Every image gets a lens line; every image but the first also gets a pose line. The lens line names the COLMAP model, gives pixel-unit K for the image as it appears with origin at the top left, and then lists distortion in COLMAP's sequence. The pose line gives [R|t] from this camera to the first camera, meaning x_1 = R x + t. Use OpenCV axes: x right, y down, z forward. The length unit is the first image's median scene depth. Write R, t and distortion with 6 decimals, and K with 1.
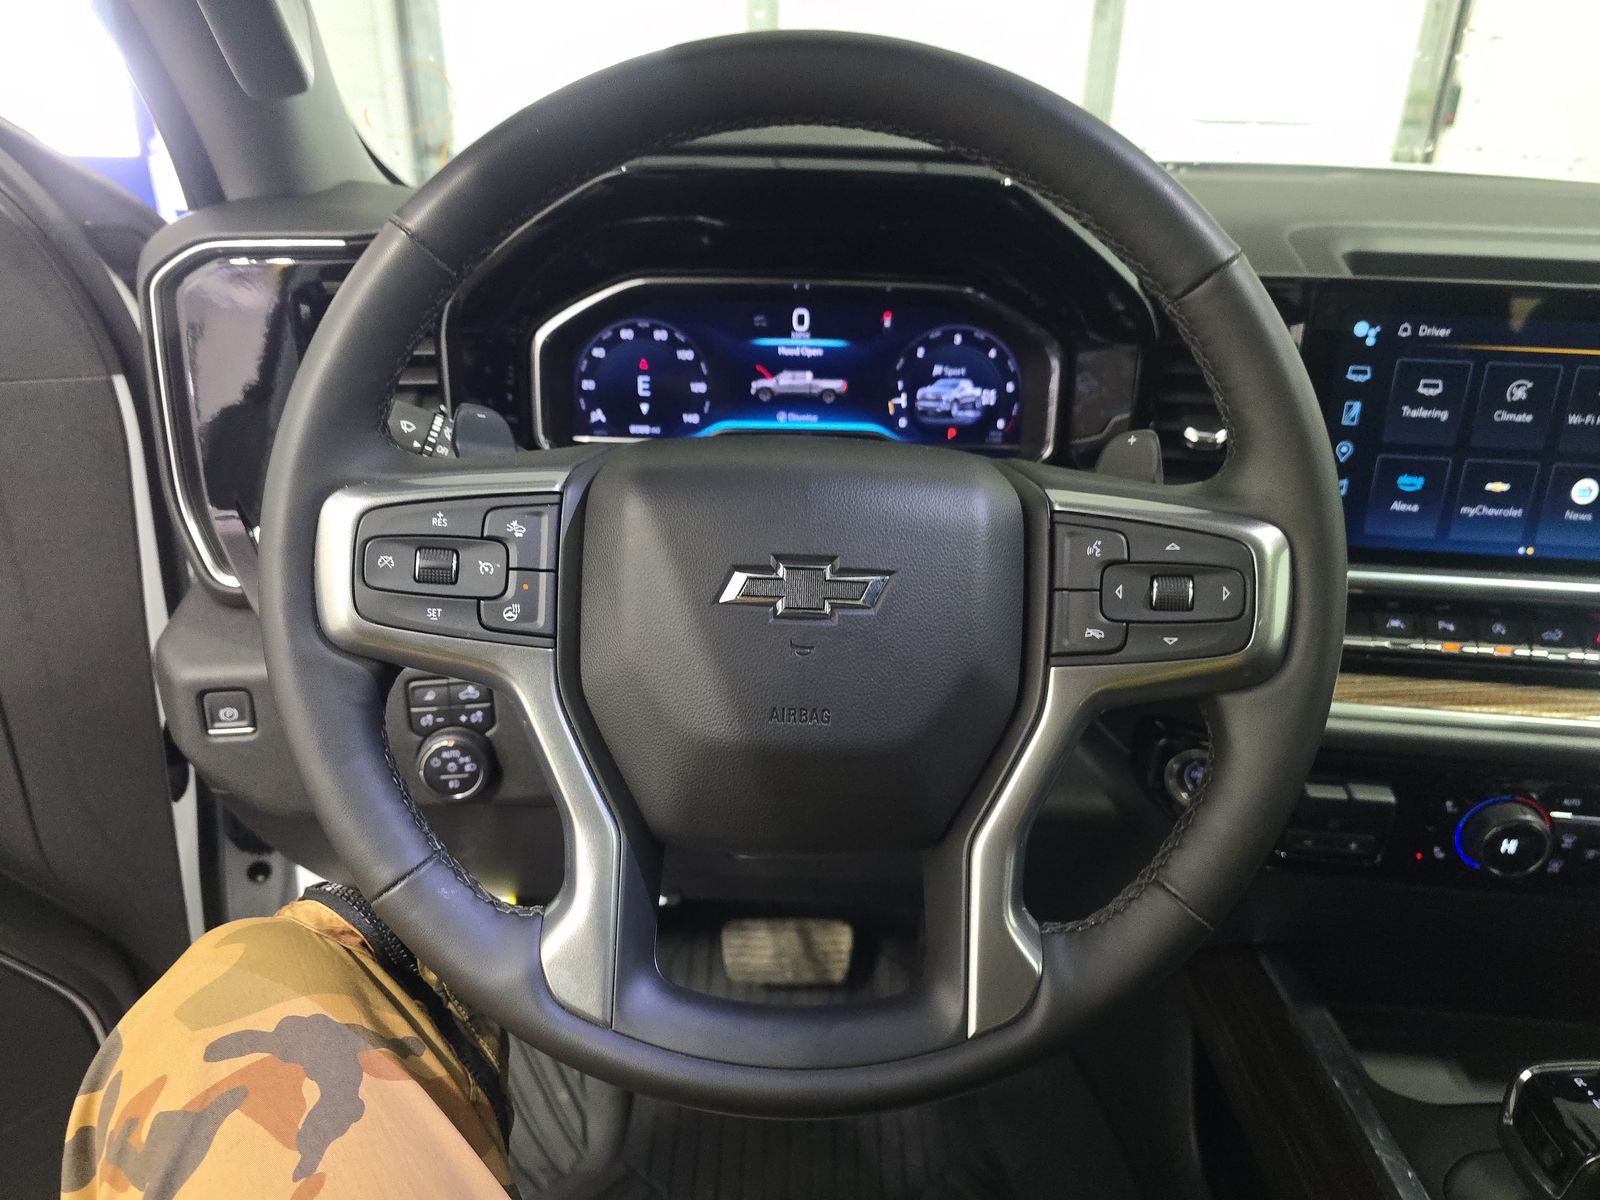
lens RADIAL K [[1049.5, 0, 793.2], [0, 1049.5, 602.0], [0, 0, 1]] dist [0.020422, -0.021316]
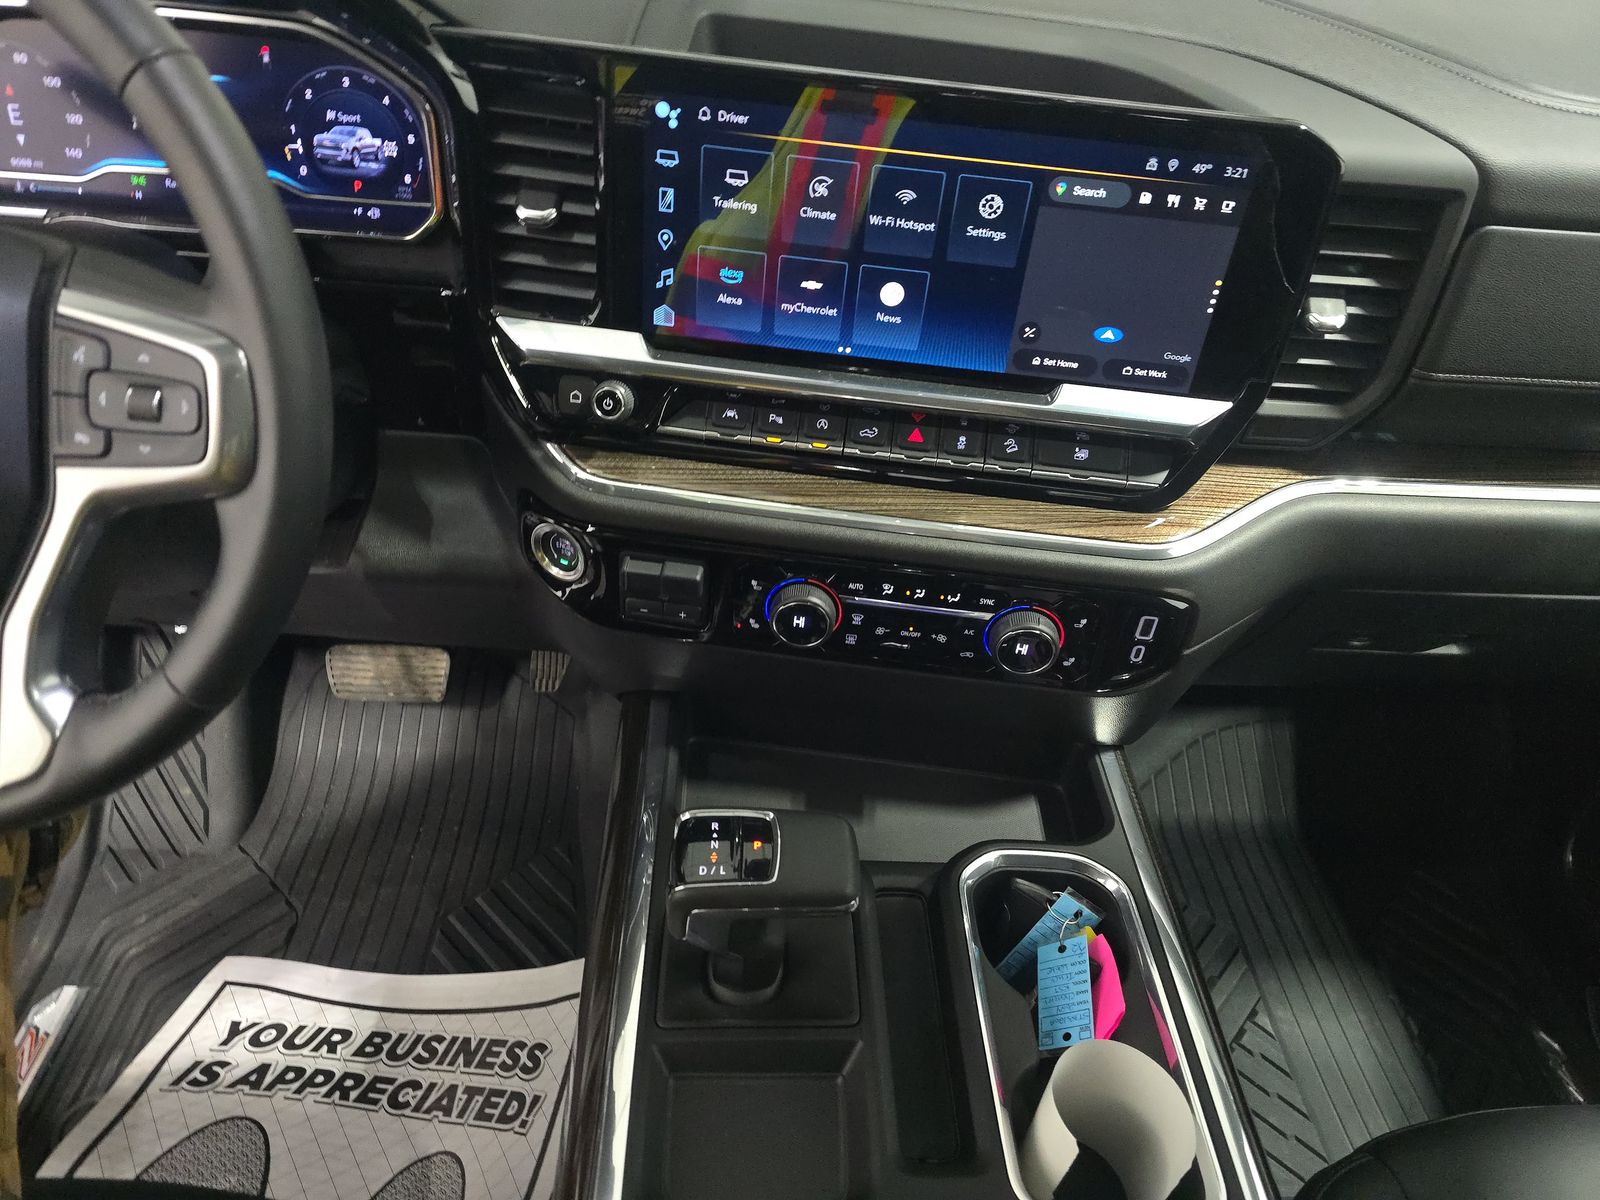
lens RADIAL K [[1049.5, 0, 802.4], [0, 1049.5, 597.7], [0, 0, 1]] dist [0.020422, -0.021316]
pose [[0.997848, 0.039040, 0.052677, 0.534403], [-0.051604, 0.963242, 0.263631, -0.073865], [-0.040449, -0.265782, 0.963184, -0.053546]]
